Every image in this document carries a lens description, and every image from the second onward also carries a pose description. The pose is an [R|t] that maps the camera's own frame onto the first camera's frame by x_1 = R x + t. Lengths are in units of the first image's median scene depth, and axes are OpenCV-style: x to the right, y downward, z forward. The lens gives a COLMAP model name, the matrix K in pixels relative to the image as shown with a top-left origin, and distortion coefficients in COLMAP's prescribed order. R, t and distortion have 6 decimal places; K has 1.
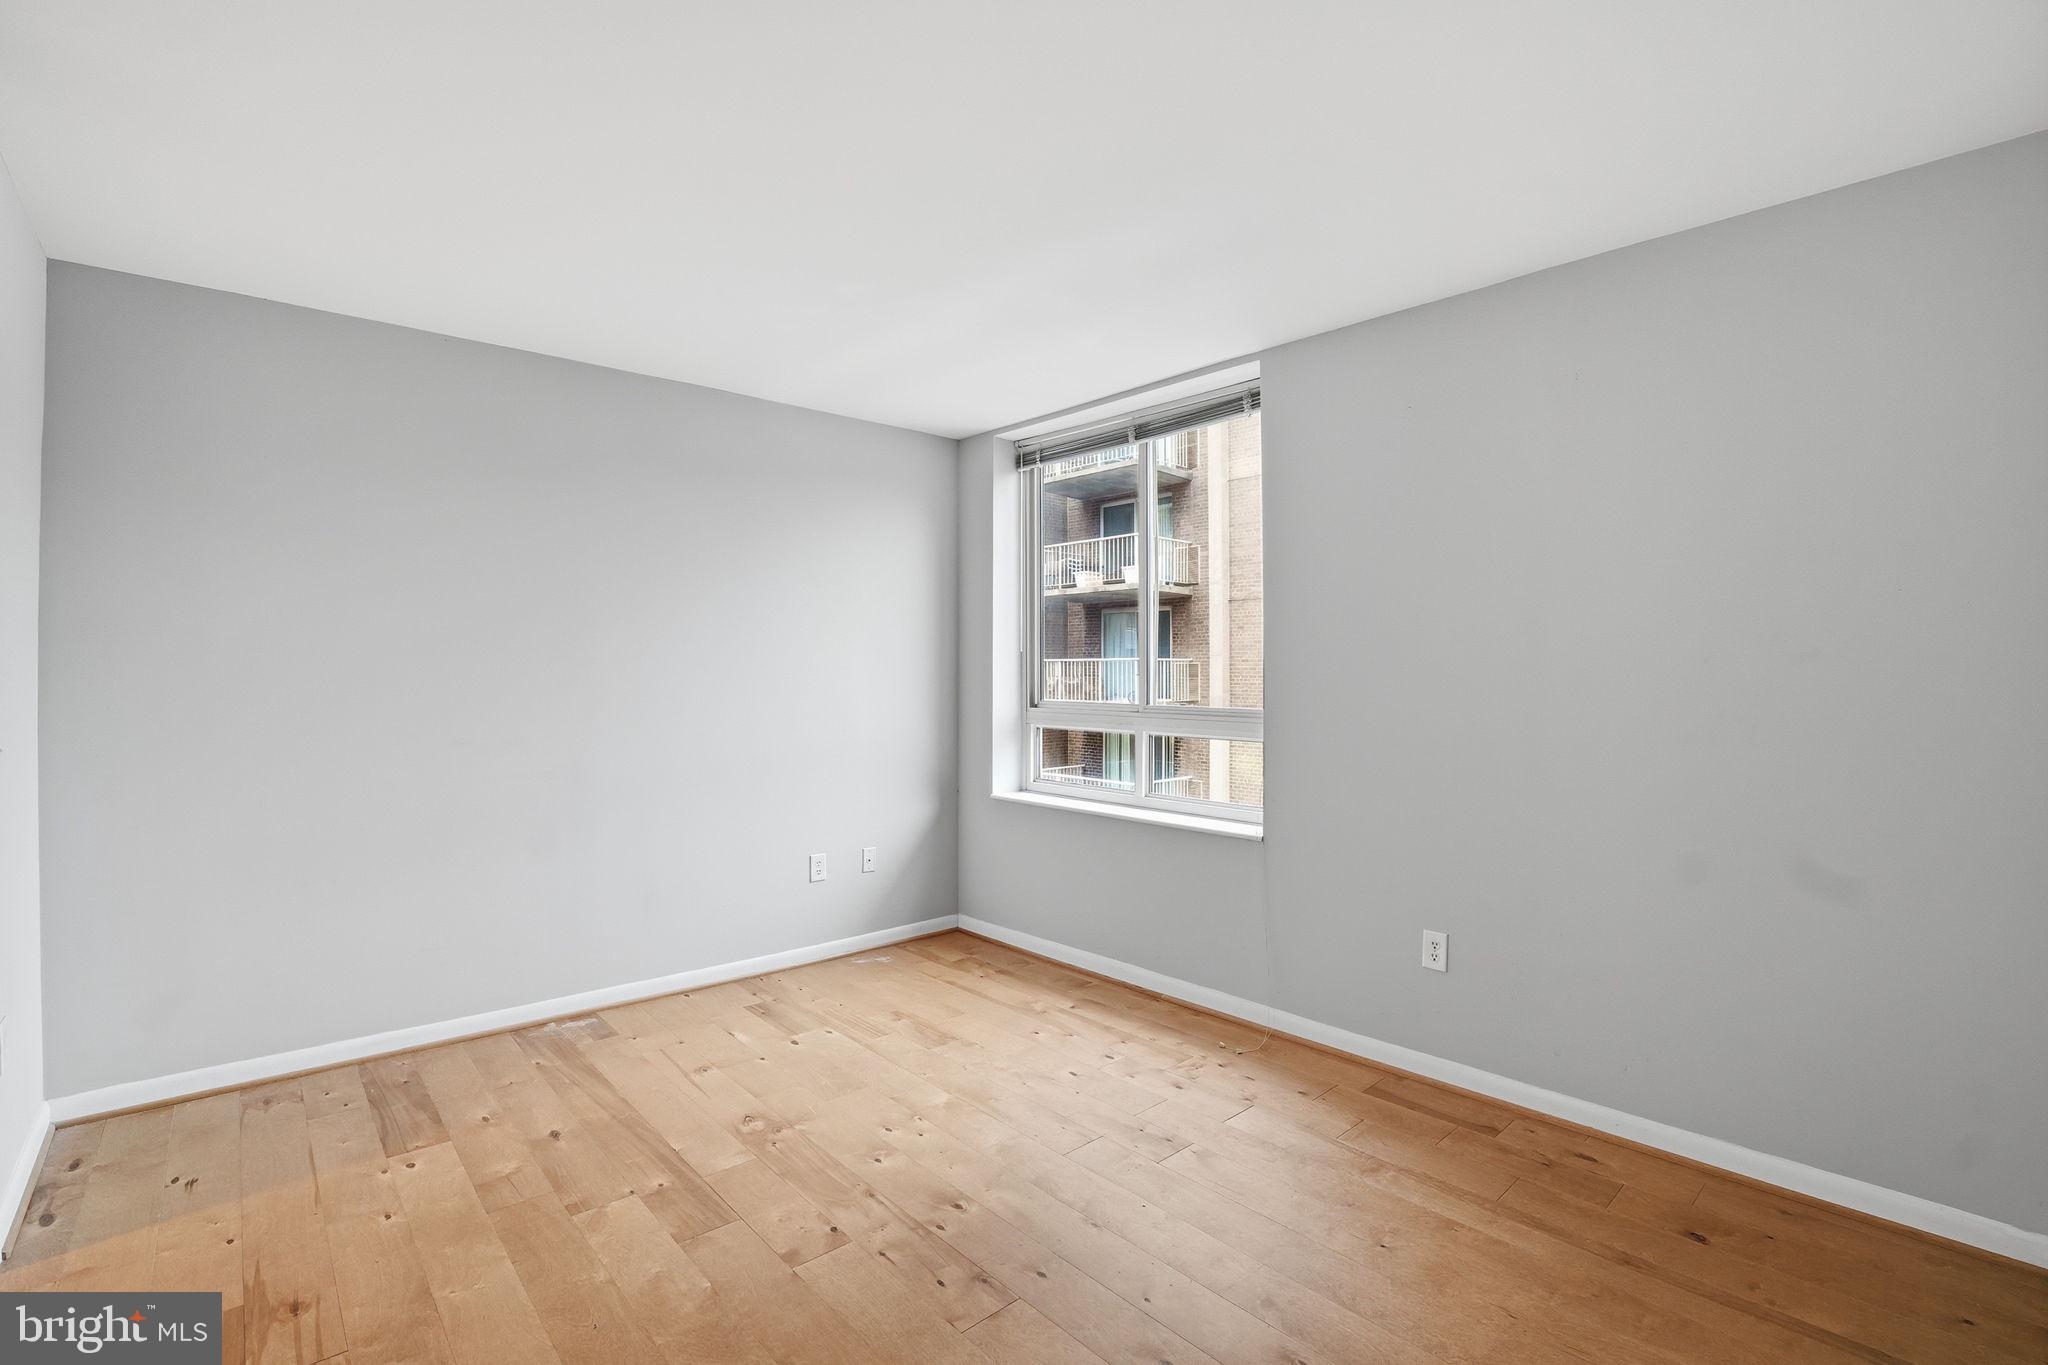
lens RADIAL K [[930.8, 0, 1032.2], [0, 930.8, 679.5], [0, 0, 1]] dist [-0.036193, 0.000134]
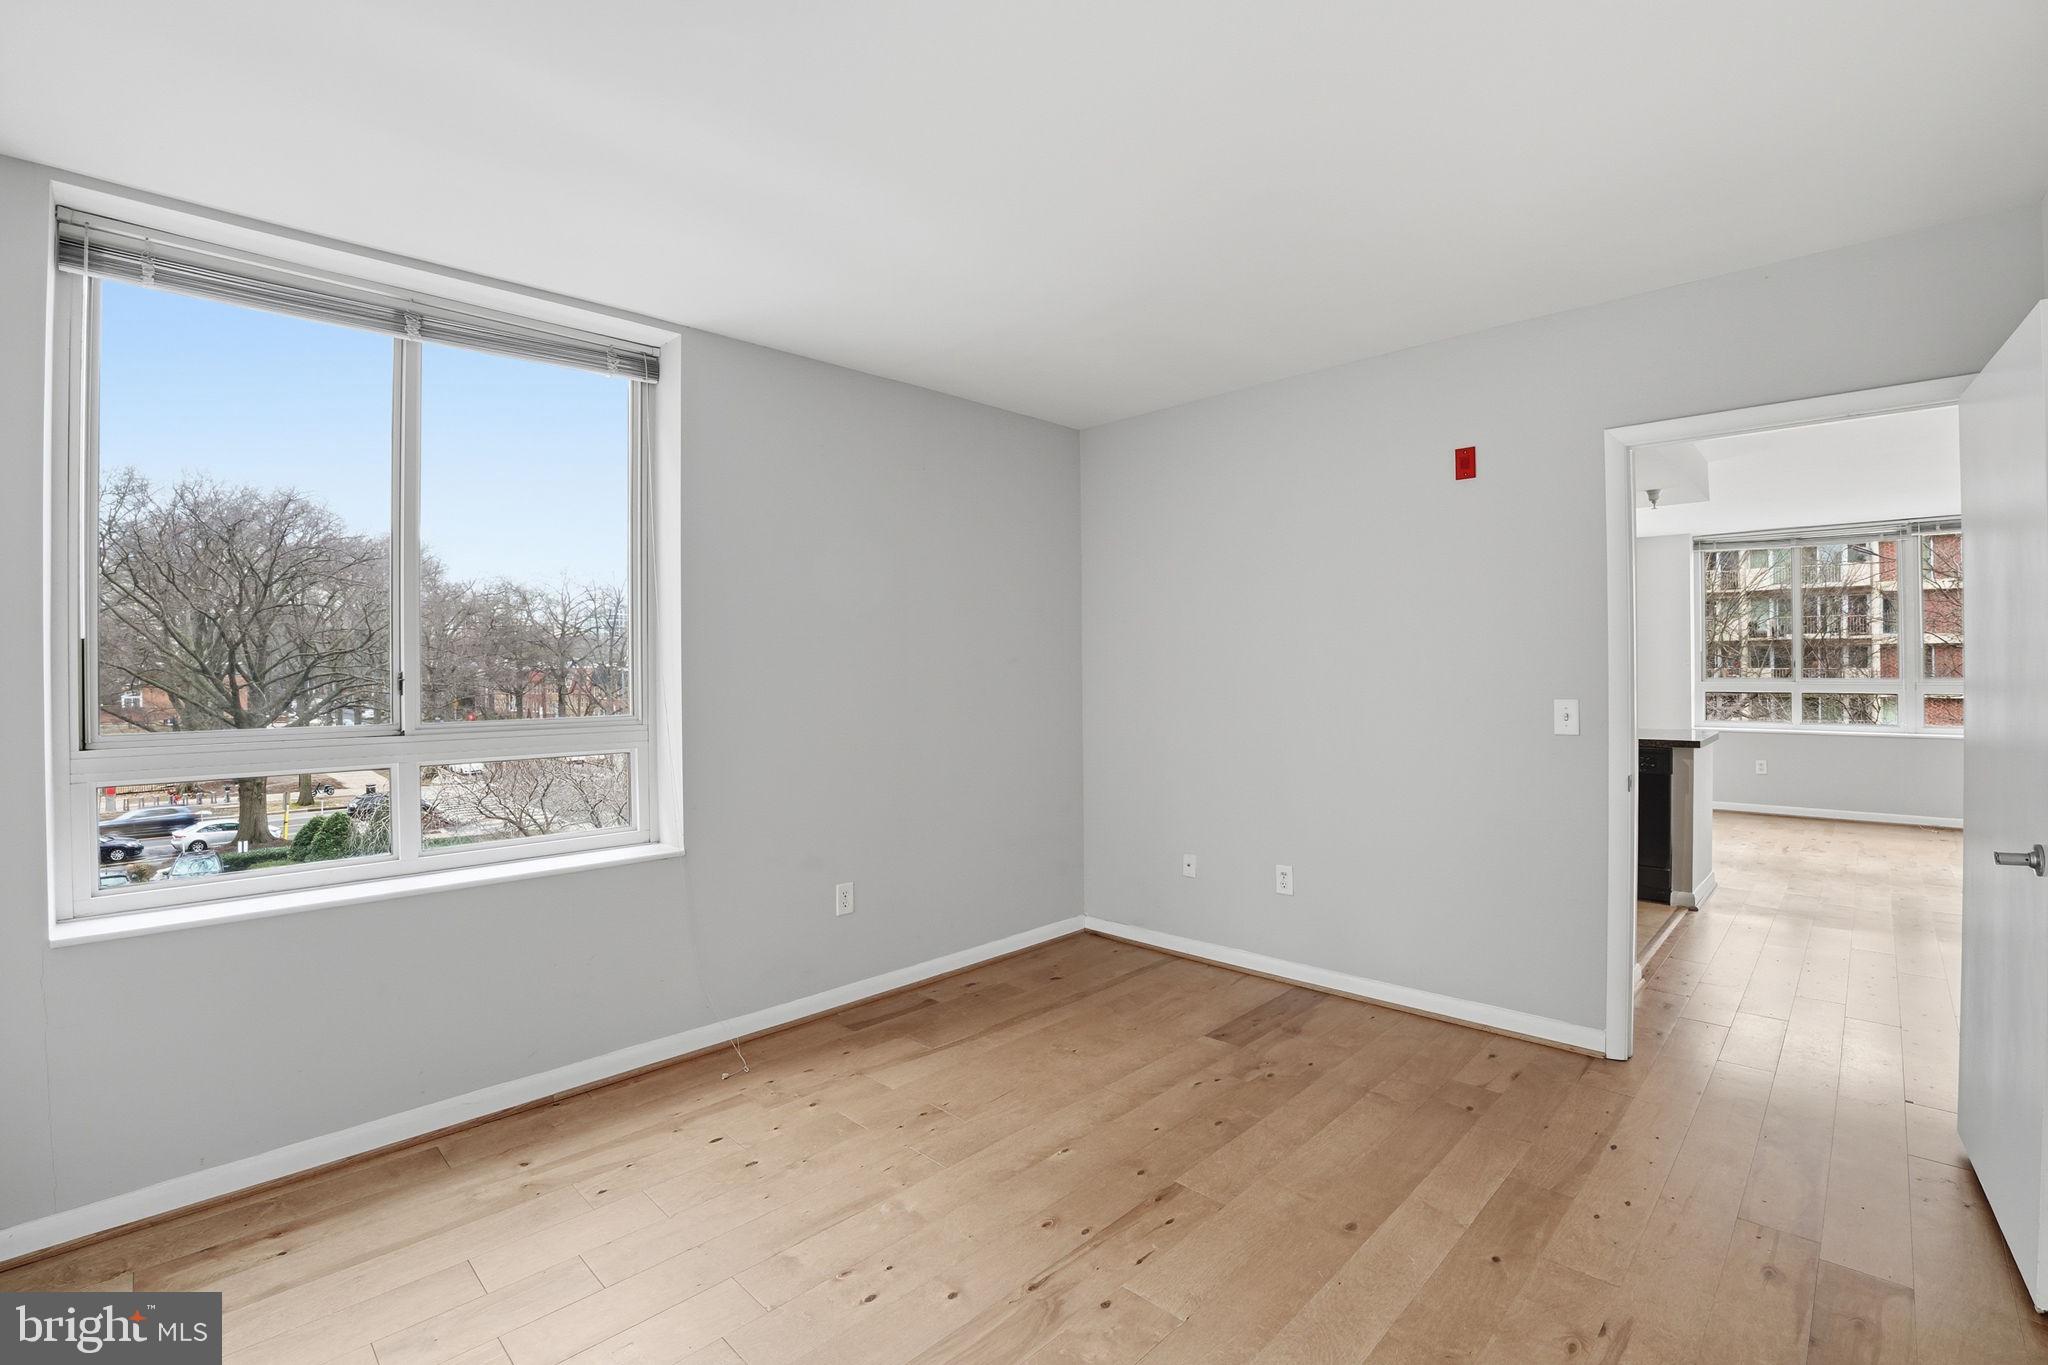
lens RADIAL K [[930.8, 0, 1021.7], [0, 930.8, 671.6], [0, 0, 1]] dist [-0.036193, 0.000134]
pose [[-0.067876, -0.005006, 0.997681, -0.800897], [0.006123, 0.999966, 0.005434, -0.015047], [-0.997675, 0.006478, -0.067843, 0.831569]]
